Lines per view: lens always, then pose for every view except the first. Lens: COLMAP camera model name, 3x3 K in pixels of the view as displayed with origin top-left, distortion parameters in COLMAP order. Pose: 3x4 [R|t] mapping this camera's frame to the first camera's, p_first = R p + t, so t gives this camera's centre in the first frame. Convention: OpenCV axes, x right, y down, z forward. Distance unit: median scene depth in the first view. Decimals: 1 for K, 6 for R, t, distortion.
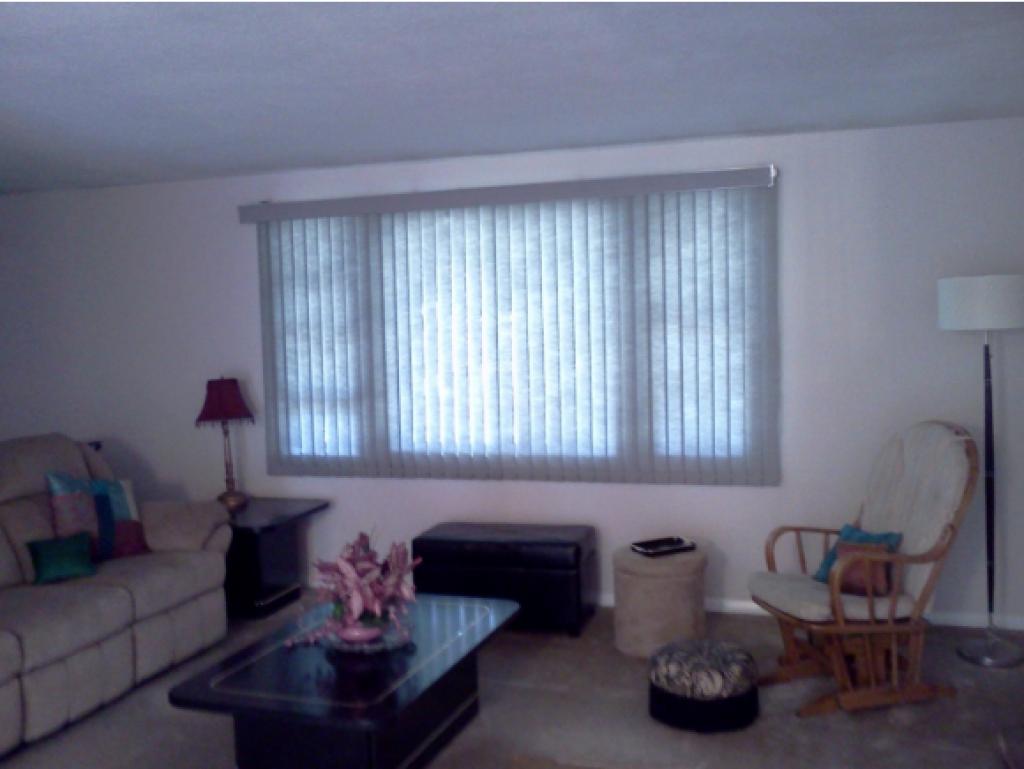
lens RADIAL K [[1032.9, 0, 512.2], [0, 1032.9, 390.4], [0, 0, 1]] dist [-0.002261, 0.004854]
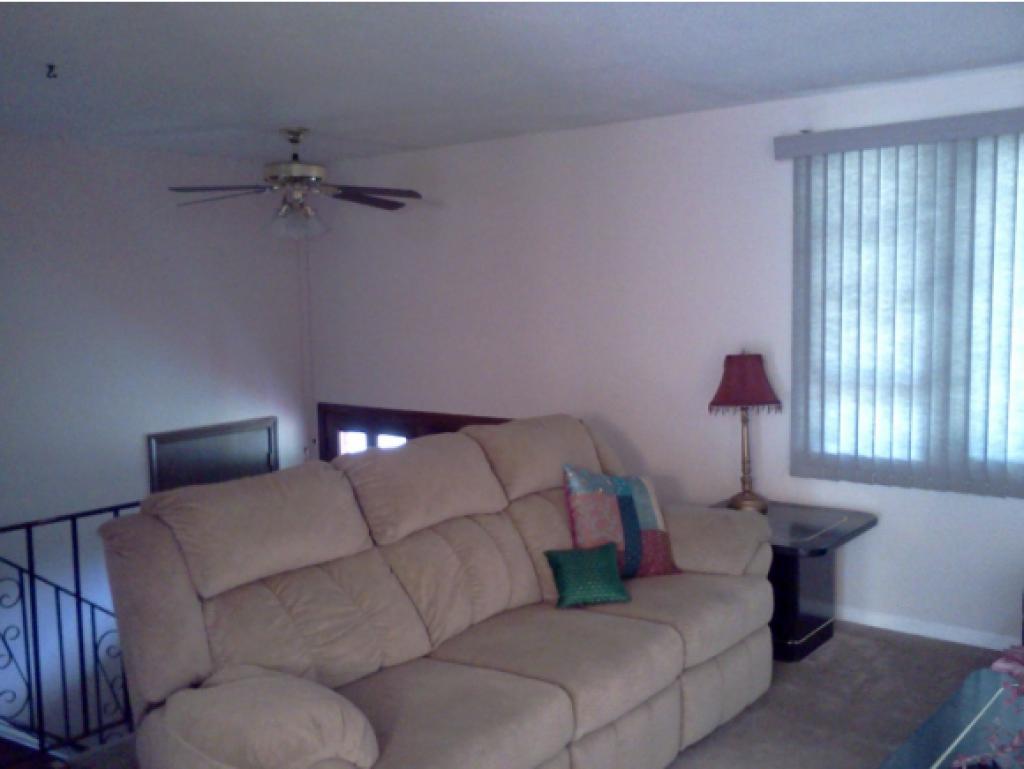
lens RADIAL K [[1032.9, 0, 512.2], [0, 1032.9, 390.4], [0, 0, 1]] dist [-0.002261, 0.004854]
pose [[0.936980, 0.043181, -0.346706, -0.170905], [-0.032832, 0.998824, 0.035670, -0.005858], [0.347838, -0.022039, 0.937296, 0.182206]]
